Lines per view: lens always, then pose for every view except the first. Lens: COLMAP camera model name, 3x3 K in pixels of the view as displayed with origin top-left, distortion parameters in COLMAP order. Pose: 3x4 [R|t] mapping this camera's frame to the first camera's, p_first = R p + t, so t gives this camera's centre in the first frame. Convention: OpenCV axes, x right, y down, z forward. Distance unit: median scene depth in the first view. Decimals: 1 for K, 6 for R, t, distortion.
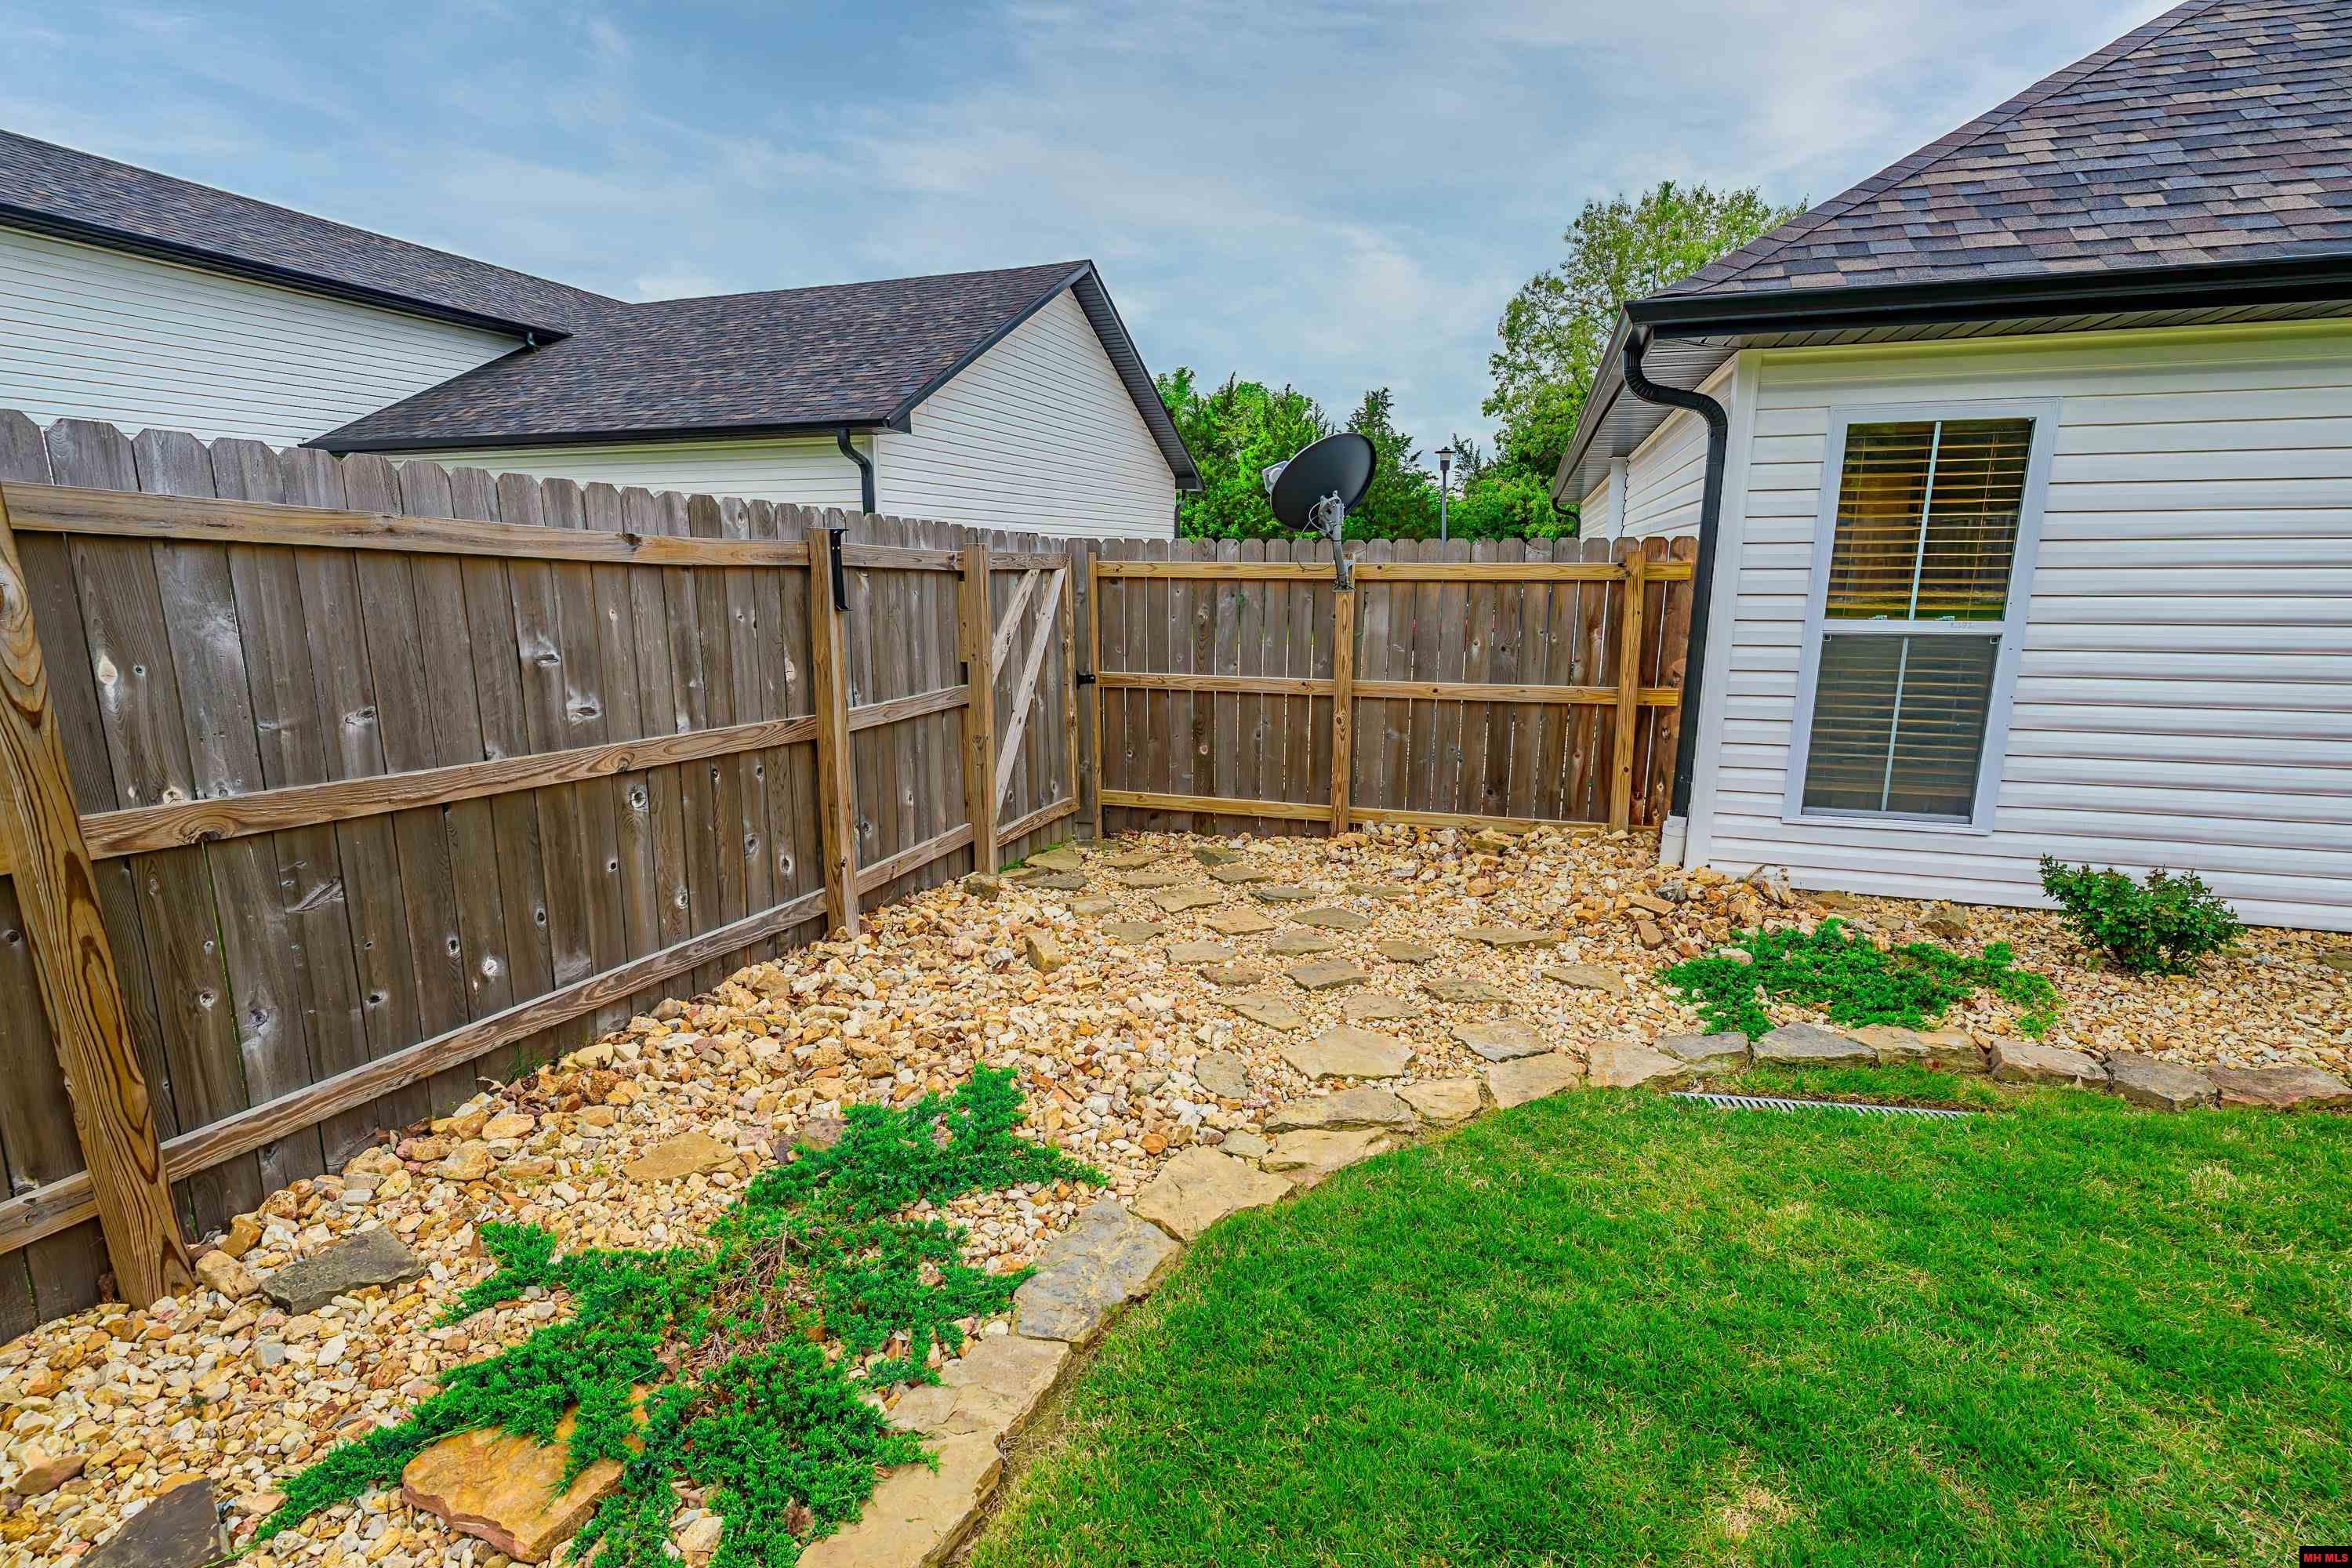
lens RADIAL K [[1093.9, 0, 1158.3], [0, 1093.9, 794.6], [0, 0, 1]] dist [-0.003515, -0.000242]
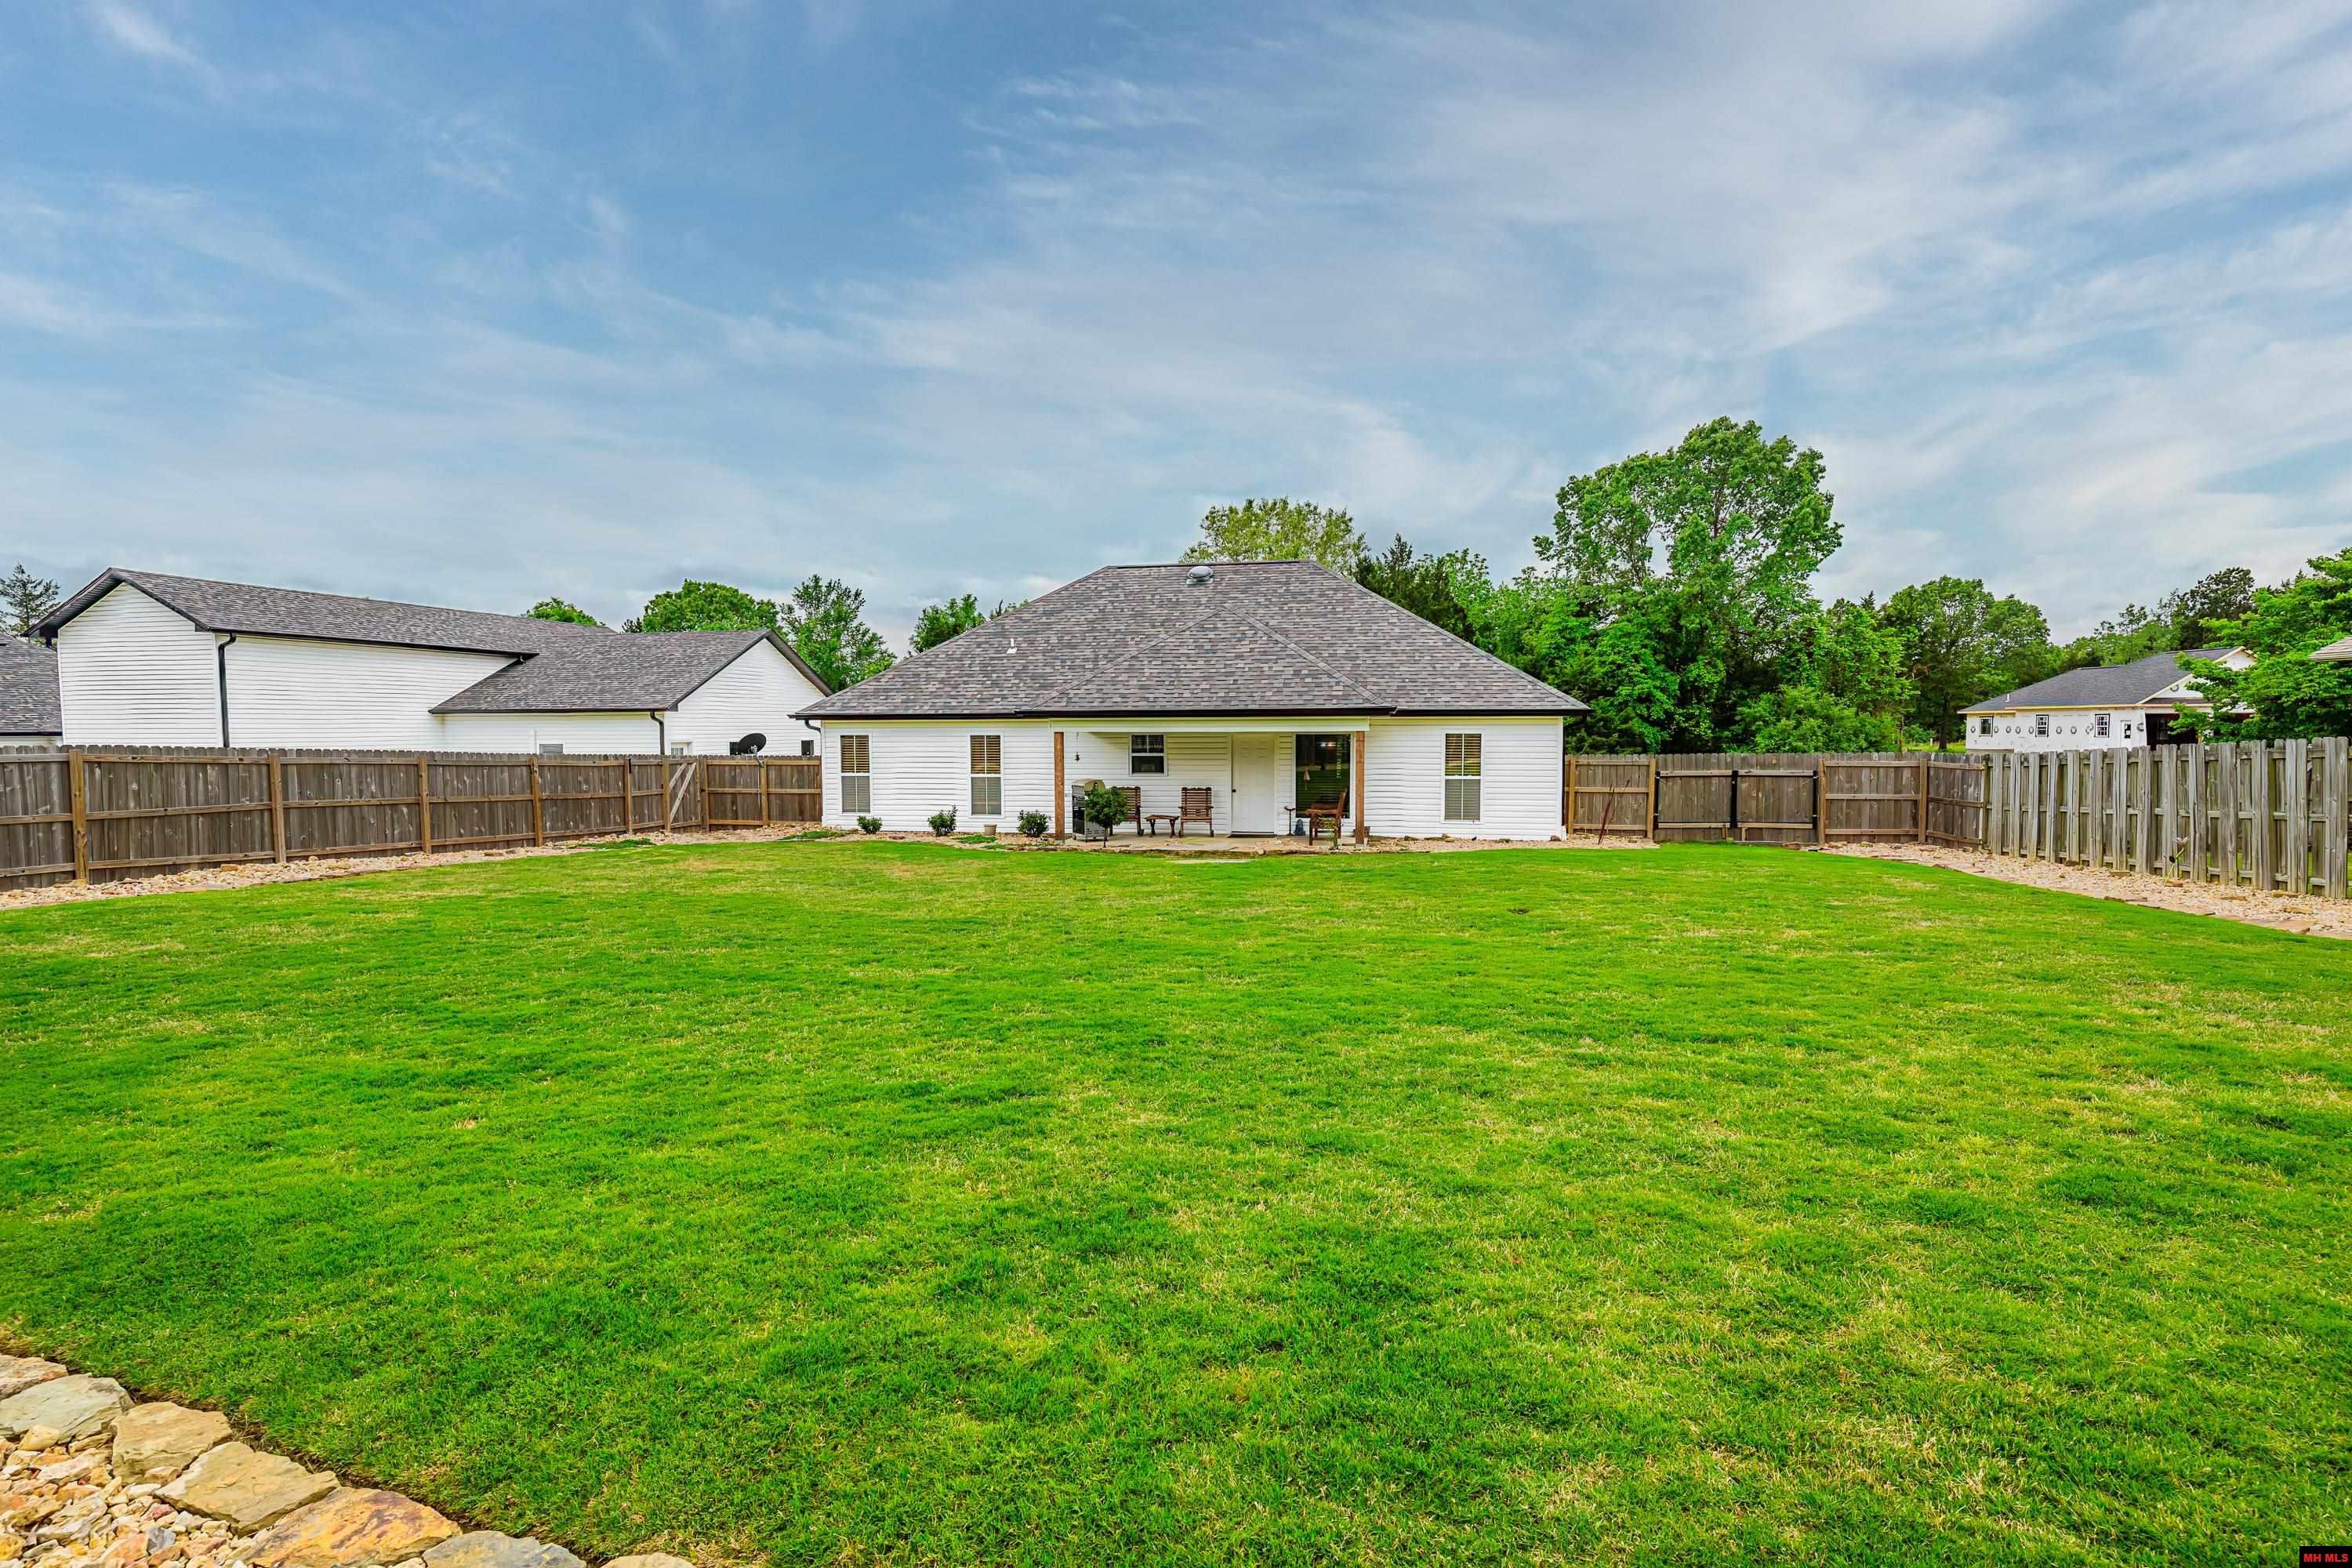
lens RADIAL K [[1124.1, 0, 1176.0], [0, 1124.1, 784.0], [0, 0, 1]] dist [-0.000732, 0.000142]
pose [[0.994377, -0.007508, 0.105634, 1.322259], [0.024084, 0.987379, -0.156535, 0.602078], [-0.103126, 0.158199, 0.982007, -3.468077]]
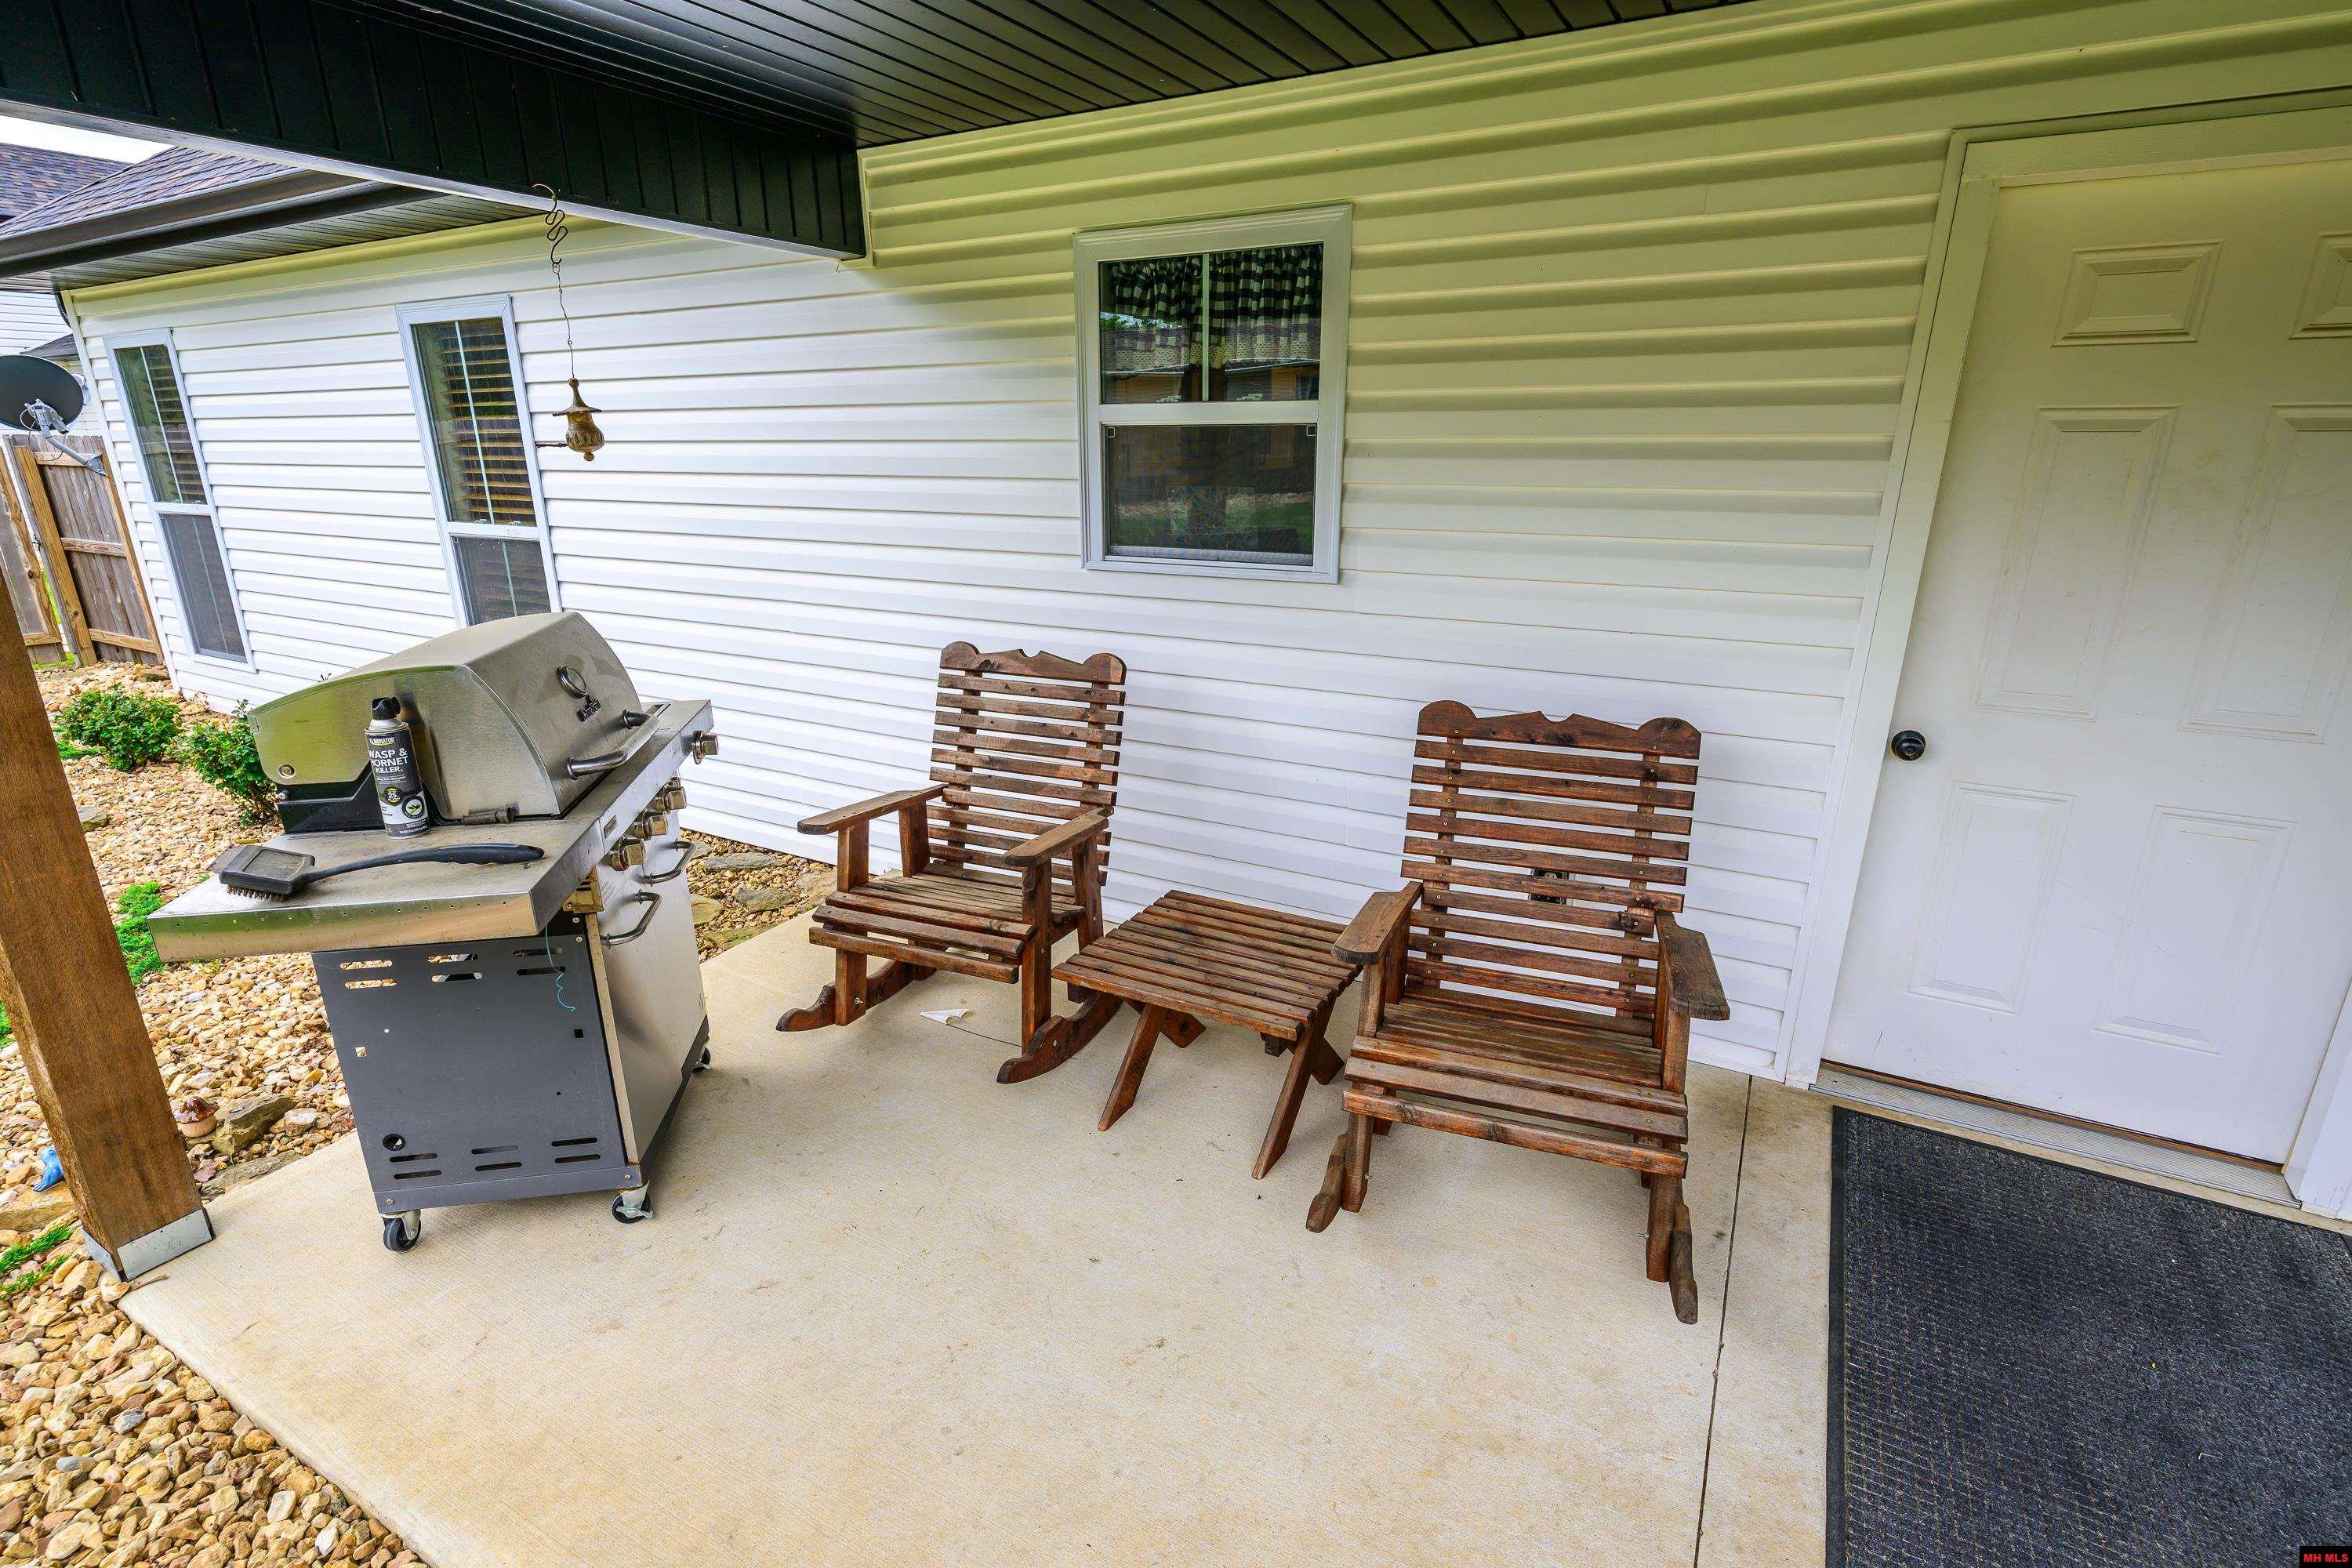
lens RADIAL K [[1117.7, 0, 1175.9], [0, 1117.7, 793.5], [0, 0, 1]] dist [-0.000259, 0.000256]
pose [[0.982267, 0.058413, -0.178158, 1.742440], [-0.041465, 0.994380, 0.097415, -0.002133], [0.182847, -0.088300, 0.979168, -0.079787]]
